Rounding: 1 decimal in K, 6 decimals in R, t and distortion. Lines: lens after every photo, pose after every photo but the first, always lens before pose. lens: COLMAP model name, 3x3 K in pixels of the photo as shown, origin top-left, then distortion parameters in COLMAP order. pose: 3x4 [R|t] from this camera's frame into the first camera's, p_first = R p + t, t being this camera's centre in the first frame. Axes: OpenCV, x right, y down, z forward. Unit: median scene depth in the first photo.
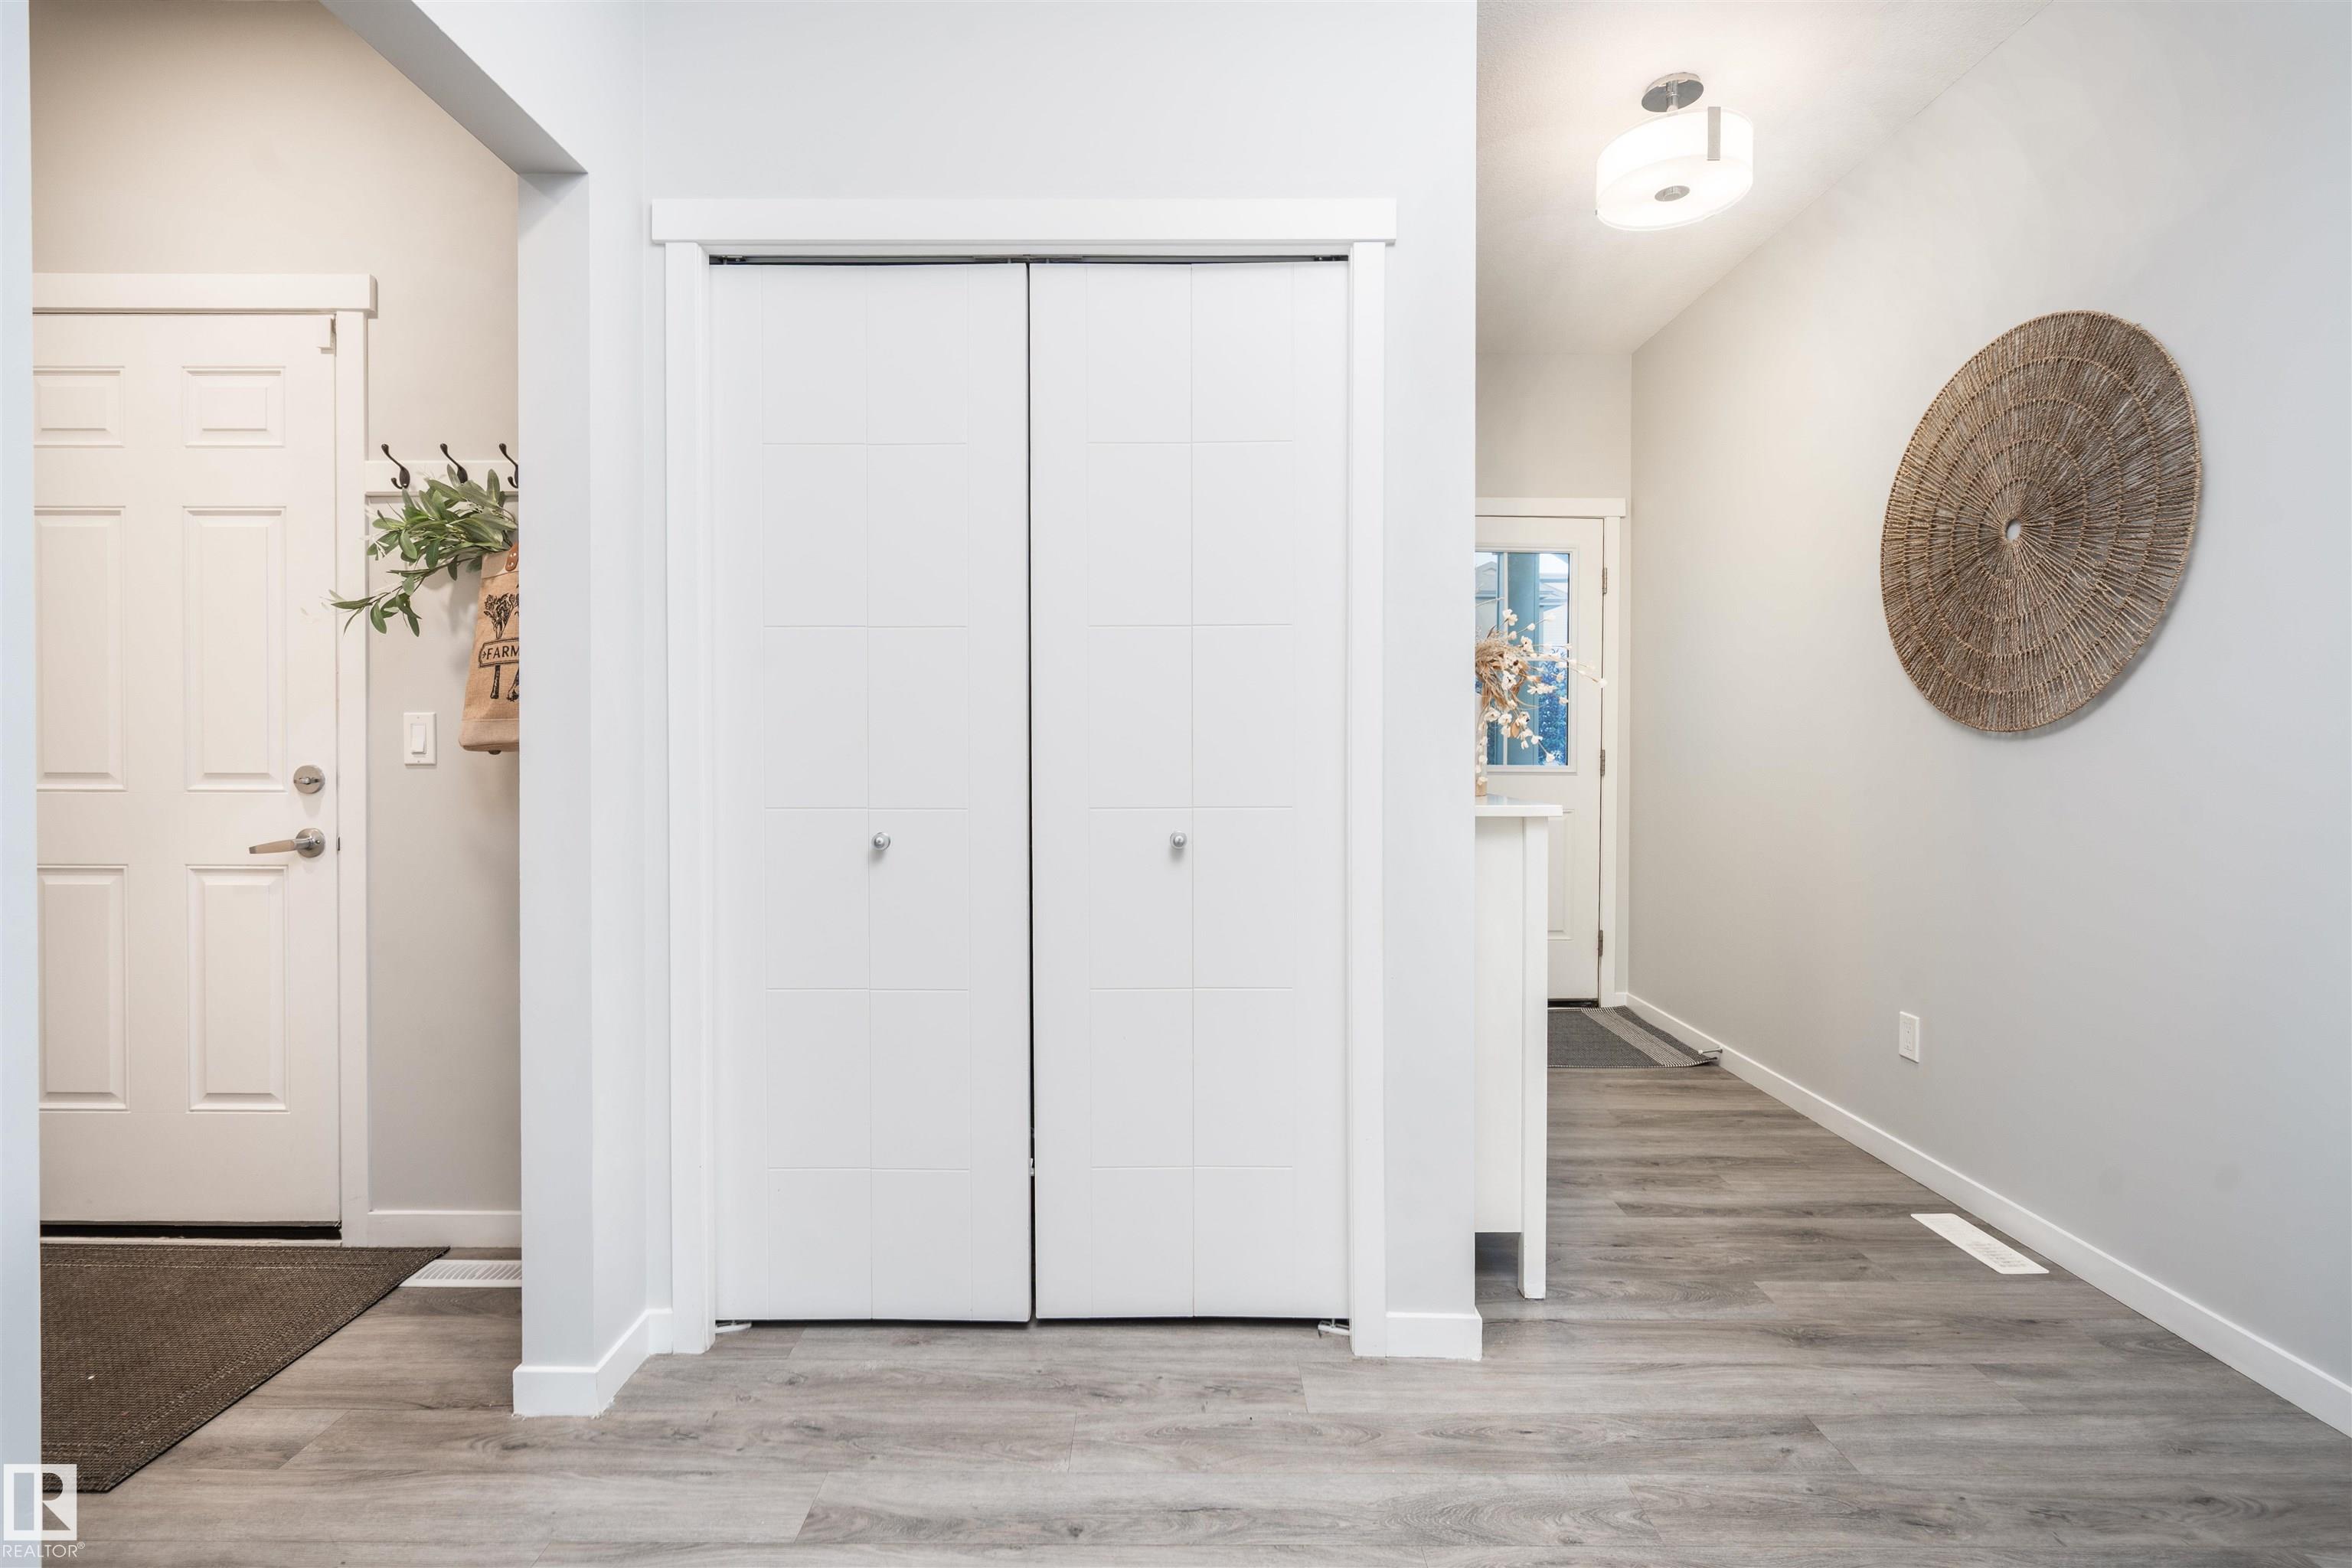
lens RADIAL K [[1084.4, 0, 1176.2], [0, 1084.4, 768.5], [0, 0, 1]] dist [-0.009512, 0.003914]
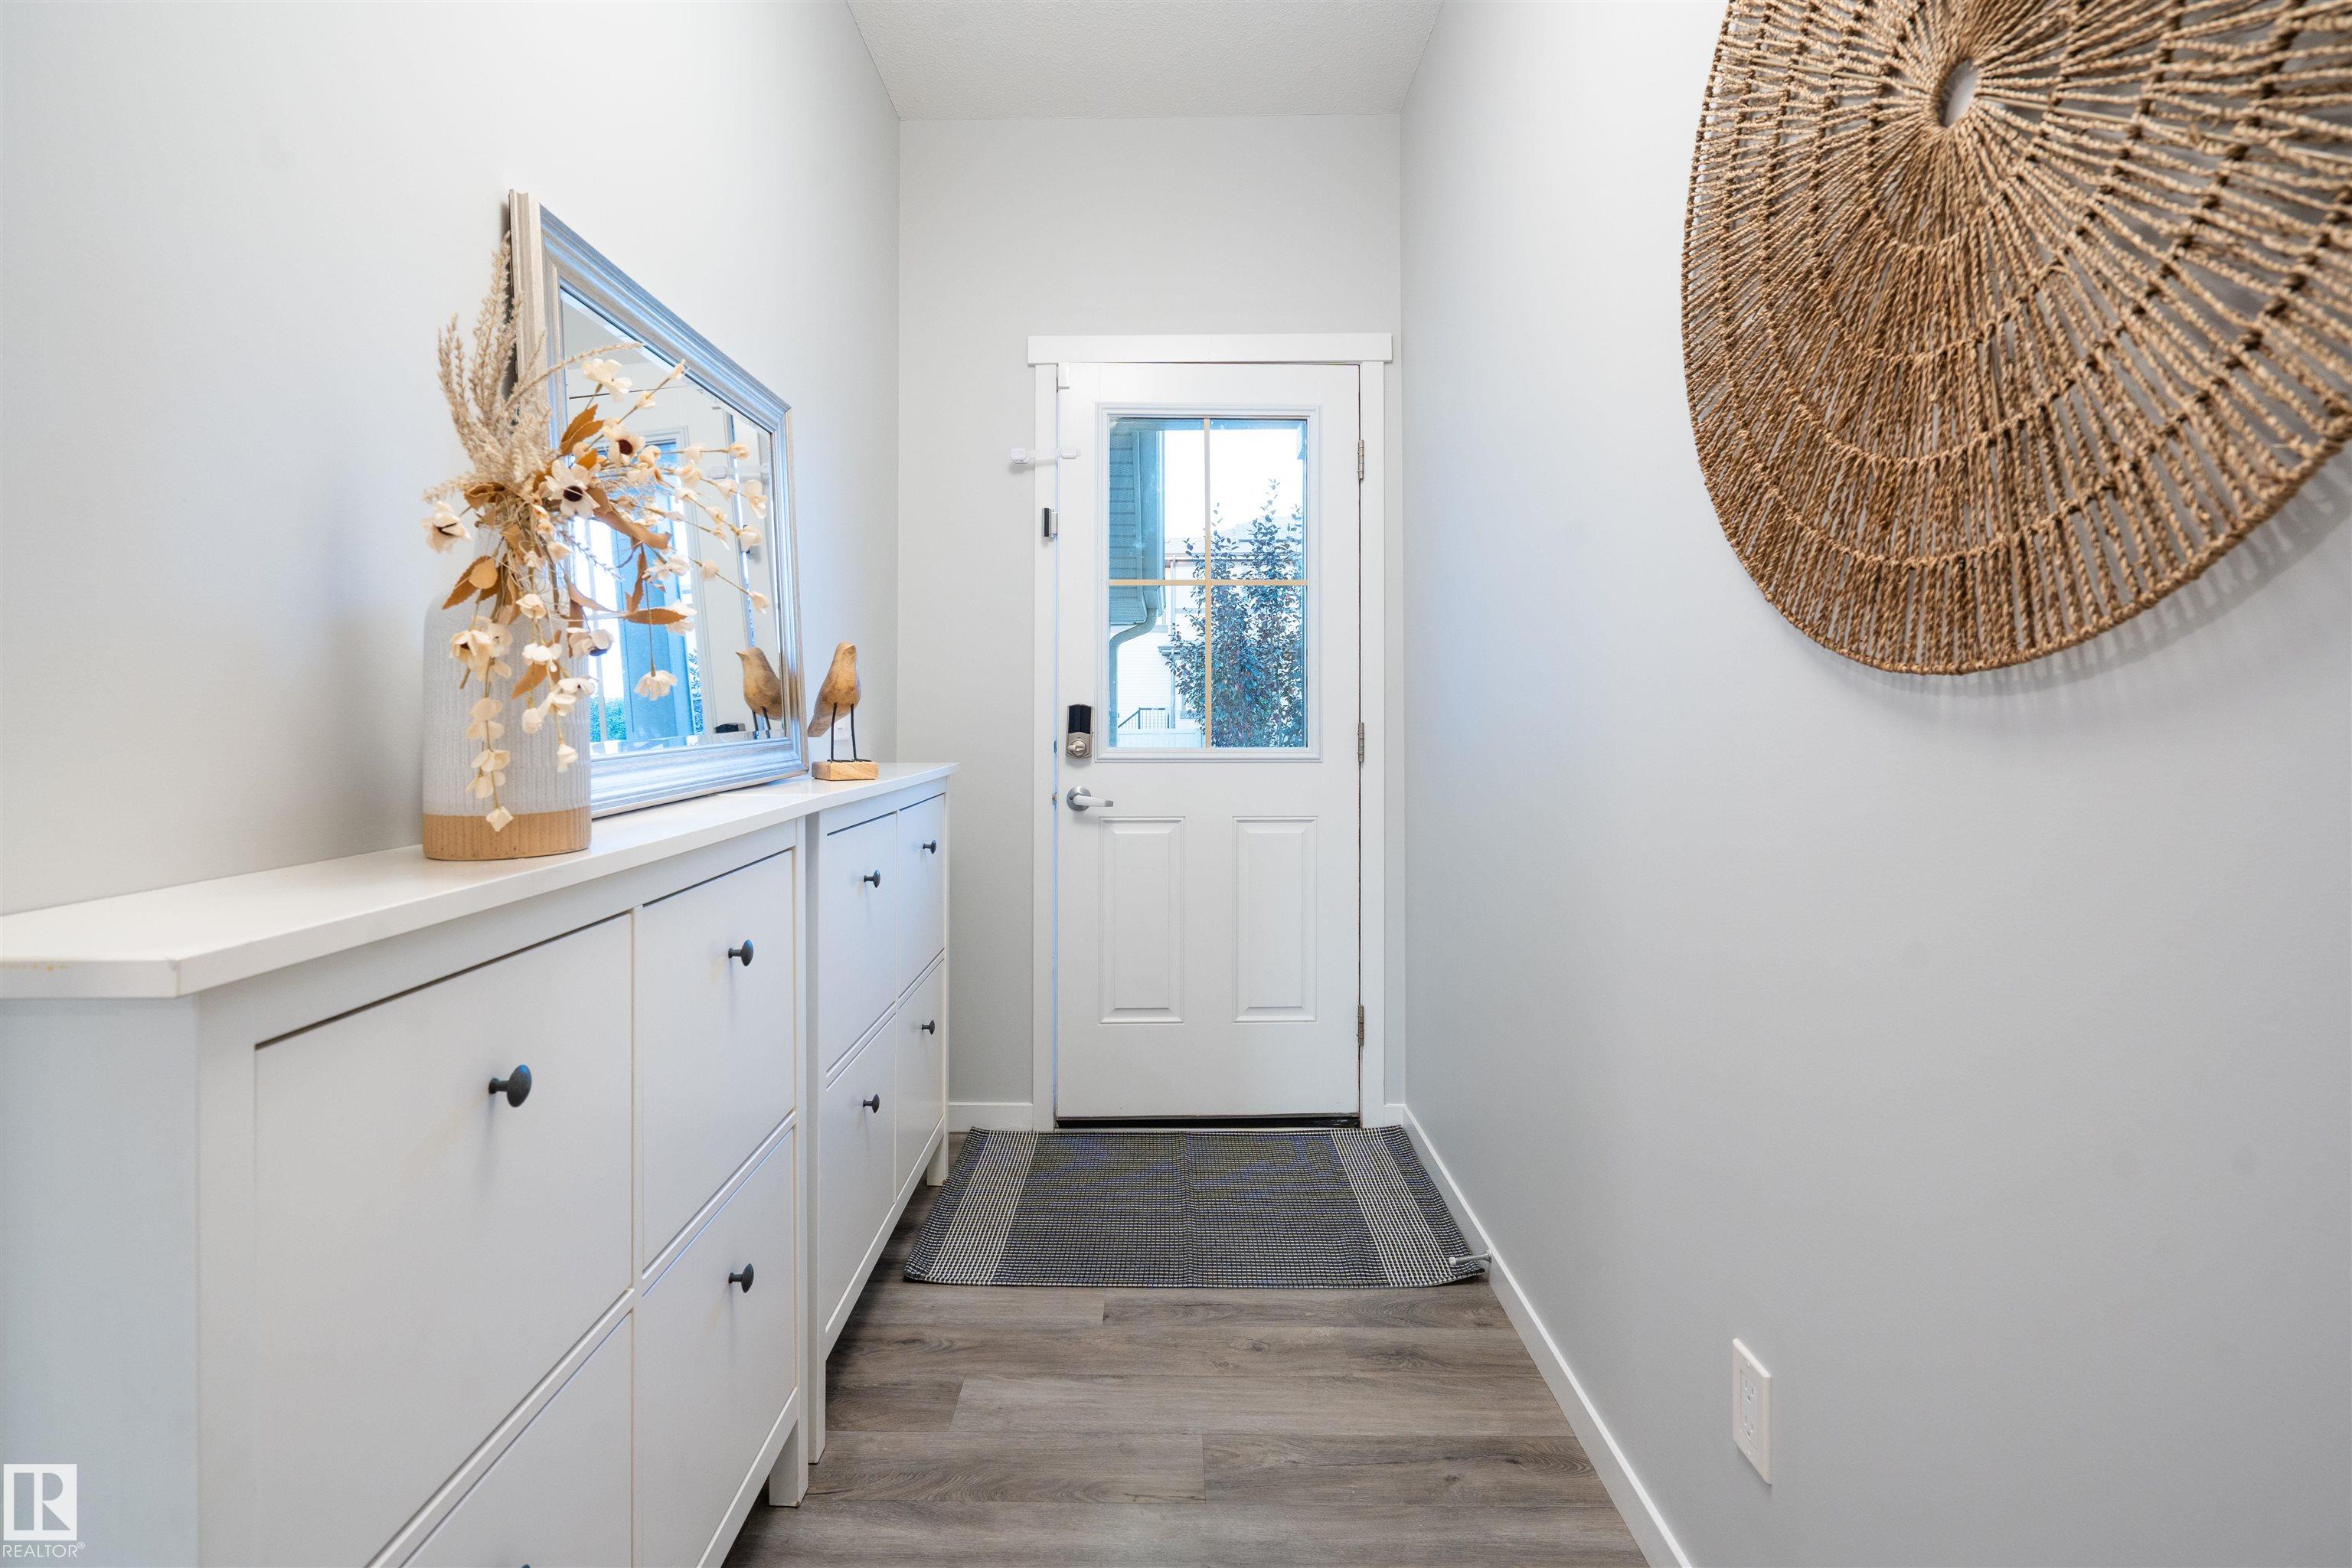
lens RADIAL K [[1084.4, 0, 1164.2], [0, 1084.4, 711.5], [0, 0, 1]] dist [-0.009512, 0.003914]
pose [[0.999912, -0.004036, -0.012653, 0.379121], [0.003696, 0.999635, -0.026750, -0.009585], [0.012756, 0.026701, 0.999562, 0.474080]]
